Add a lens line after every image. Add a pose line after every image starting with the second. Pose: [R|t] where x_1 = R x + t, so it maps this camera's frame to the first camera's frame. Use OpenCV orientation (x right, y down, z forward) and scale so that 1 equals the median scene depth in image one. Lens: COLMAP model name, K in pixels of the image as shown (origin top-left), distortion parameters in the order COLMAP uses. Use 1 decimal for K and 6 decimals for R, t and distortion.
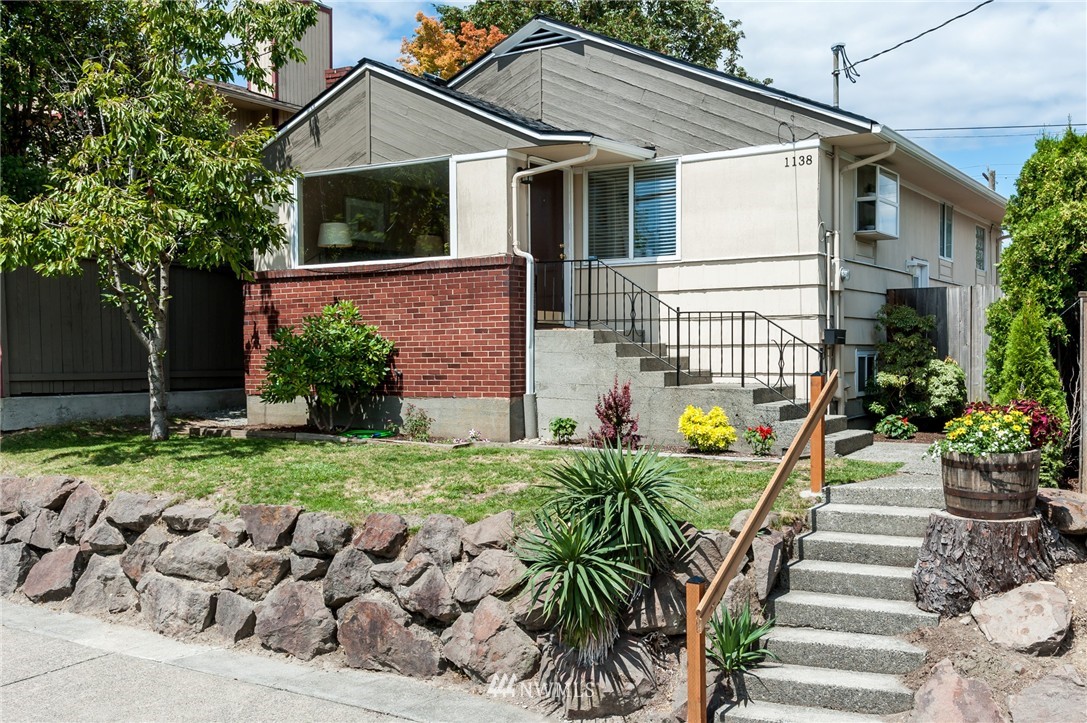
lens RADIAL K [[1071.6, 0, 544.0], [0, 1071.6, 362.0], [0, 0, 1]] dist [0.035524, 0.000000]
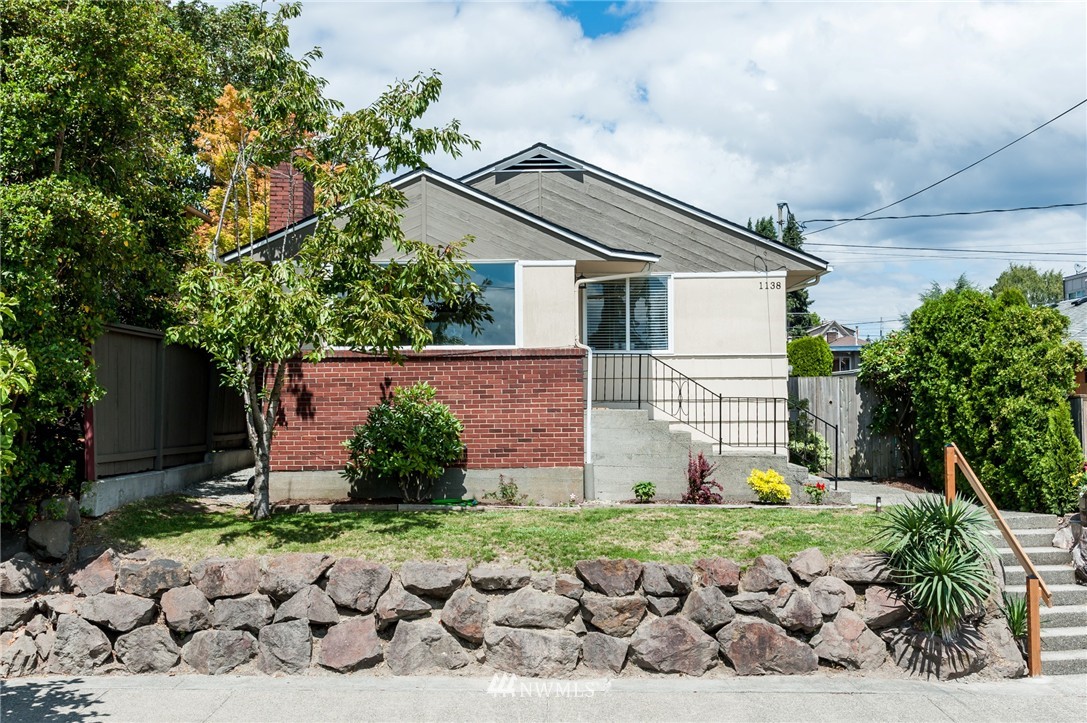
lens RADIAL K [[1088.4, 0, 543.3], [0, 1088.4, 359.1], [0, 0, 1]] dist [0.044638, 0.000000]
pose [[0.858706, 0.023493, 0.511930, -0.699155], [0.006604, 0.998358, -0.056892, -0.017642], [-0.512426, 0.052234, 0.857141, -0.026849]]
